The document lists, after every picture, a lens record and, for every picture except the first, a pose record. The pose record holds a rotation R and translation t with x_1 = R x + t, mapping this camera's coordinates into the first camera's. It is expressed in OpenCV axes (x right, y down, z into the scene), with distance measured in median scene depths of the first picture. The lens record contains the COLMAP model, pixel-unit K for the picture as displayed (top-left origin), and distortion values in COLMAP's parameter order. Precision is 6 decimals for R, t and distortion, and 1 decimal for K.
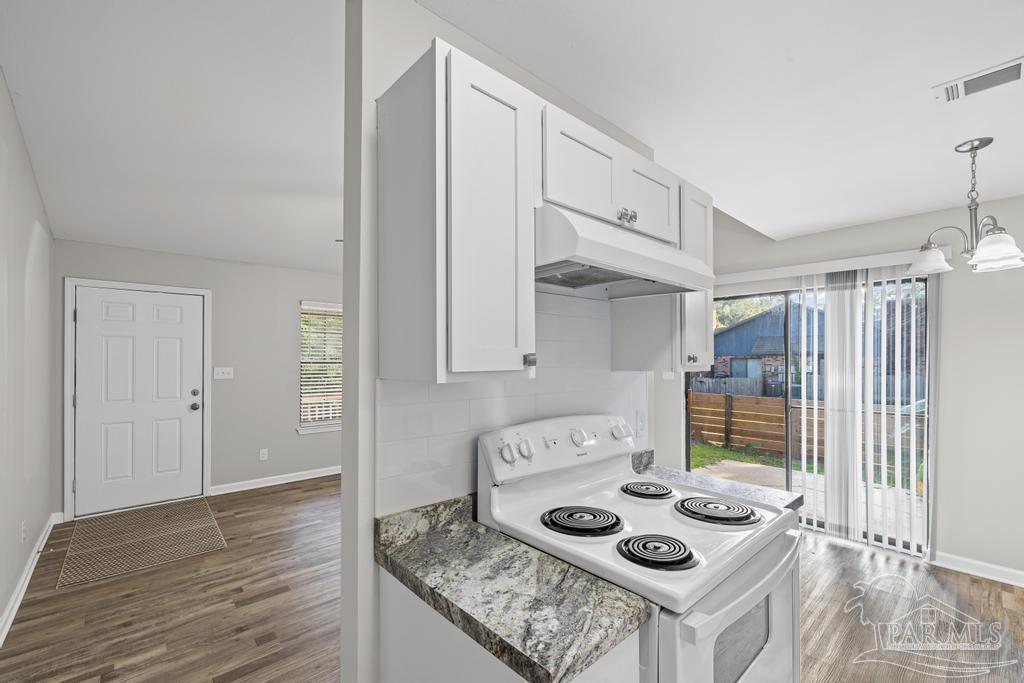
lens RADIAL K [[433.5, 0, 509.7], [0, 433.5, 356.3], [0, 0, 1]] dist [0.001394, -0.000054]
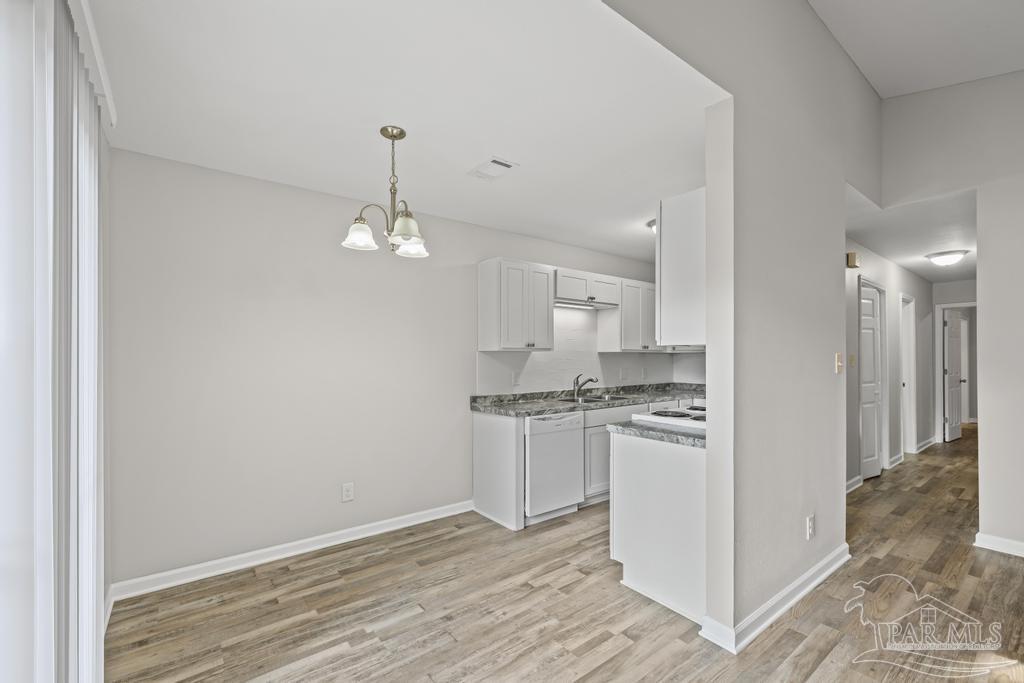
lens RADIAL K [[429.4, 0, 508.3], [0, 429.4, 358.1], [0, 0, 1]] dist [0.000794, -0.000011]
pose [[-0.996202, 0.000990, 0.087066, 0.554302], [0.000664, 0.999993, -0.003772, 0.053237], [-0.087069, -0.003700, -0.996195, 1.605614]]
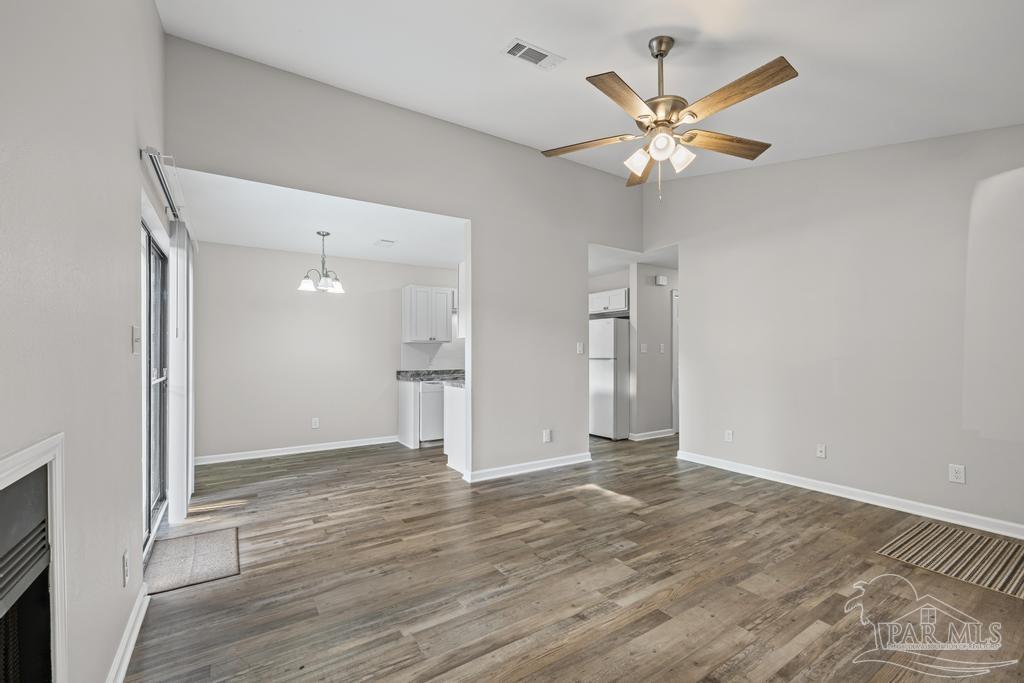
lens RADIAL K [[426.1, 0, 507.3], [0, 426.1, 352.5], [0, 0, 1]] dist [0.001223, 0.000028]
pose [[-0.987405, 0.000609, 0.158214, -0.126961], [-0.000673, 0.999967, -0.008049, 0.094347], [-0.158214, -0.008054, -0.987372, 2.330139]]
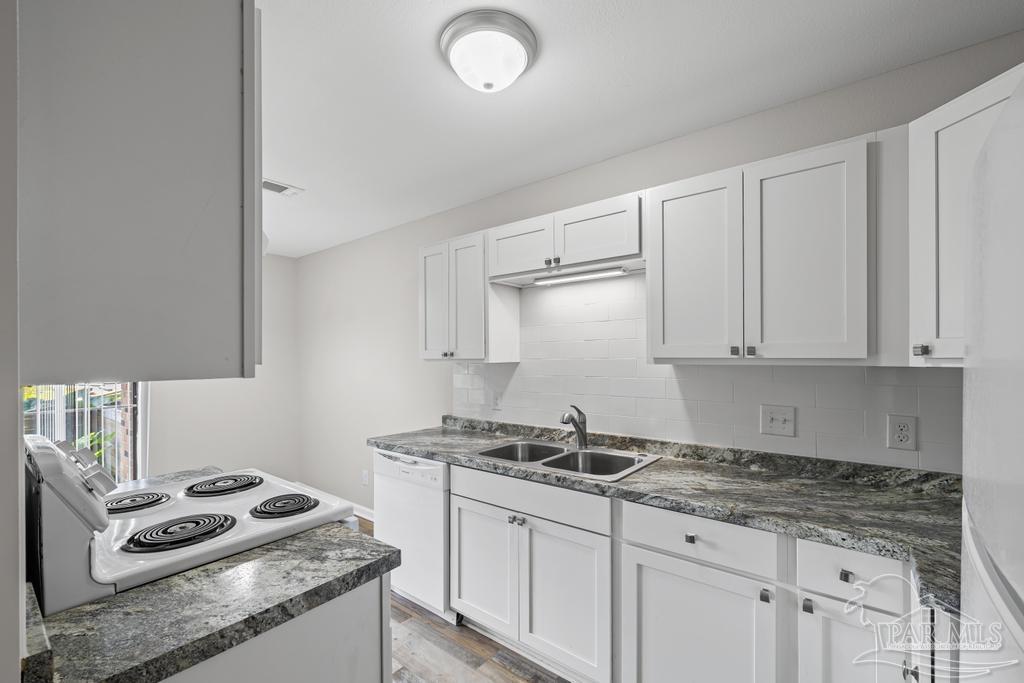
lens RADIAL K [[428.6, 0, 511.4], [0, 428.6, 355.4], [0, 0, 1]] dist [0.000795, 0.000090]
pose [[-0.164222, -0.000118, 0.986423, -0.401967], [0.003872, 0.999992, 0.000765, 0.006918], [-0.986416, 0.003945, -0.164221, 0.228620]]
